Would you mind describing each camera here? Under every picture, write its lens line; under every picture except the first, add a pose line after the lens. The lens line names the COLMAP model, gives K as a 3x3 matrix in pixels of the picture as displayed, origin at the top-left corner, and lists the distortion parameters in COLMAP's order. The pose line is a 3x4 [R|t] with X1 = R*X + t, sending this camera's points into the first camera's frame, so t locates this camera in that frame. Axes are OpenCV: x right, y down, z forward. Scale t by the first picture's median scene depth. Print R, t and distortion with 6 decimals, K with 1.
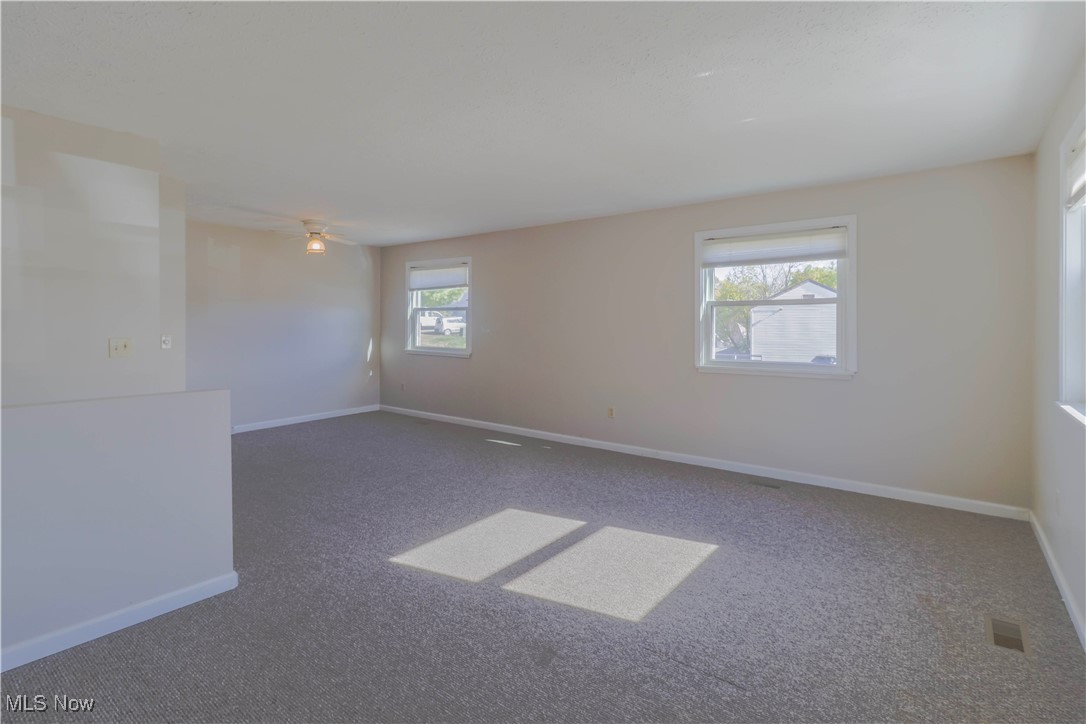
lens RADIAL K [[508.4, 0, 569.9], [0, 508.4, 358.2], [0, 0, 1]] dist [0.001017, 0.000366]
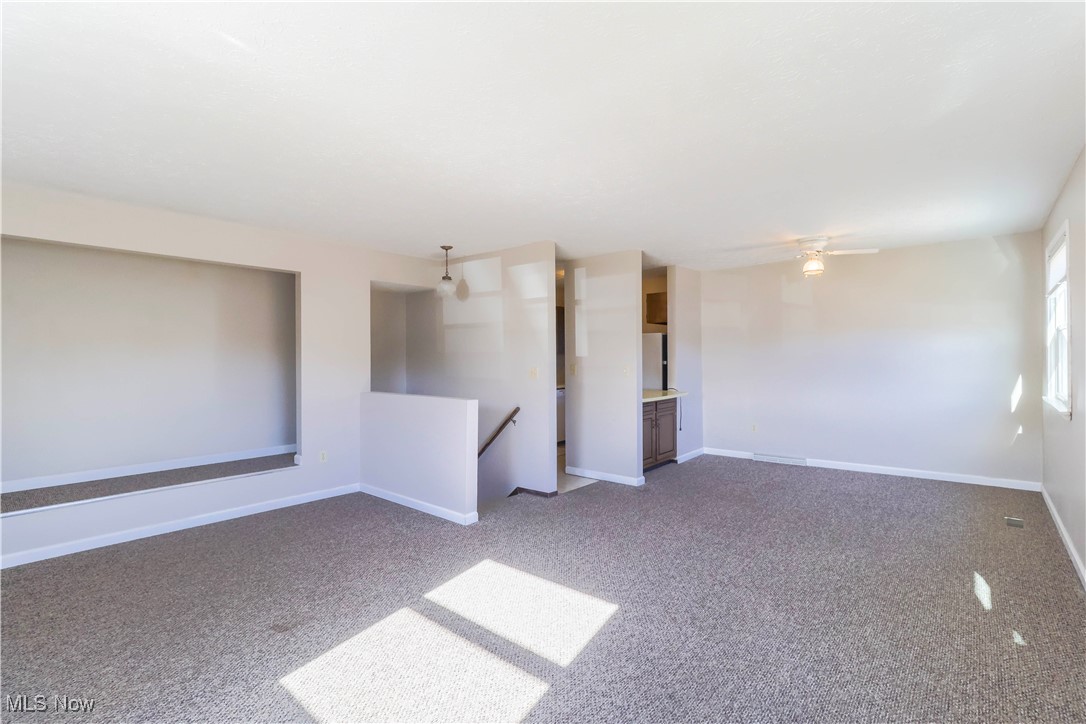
lens RADIAL K [[507.5, 0, 543.0], [0, 507.5, 362.0], [0, 0, 1]] dist [-0.000756, -0.000324]
pose [[-0.072833, 0.007420, -0.997317, 0.758232], [-0.059166, 0.998179, 0.011747, -0.074203], [0.995588, 0.059863, -0.072262, 1.129651]]
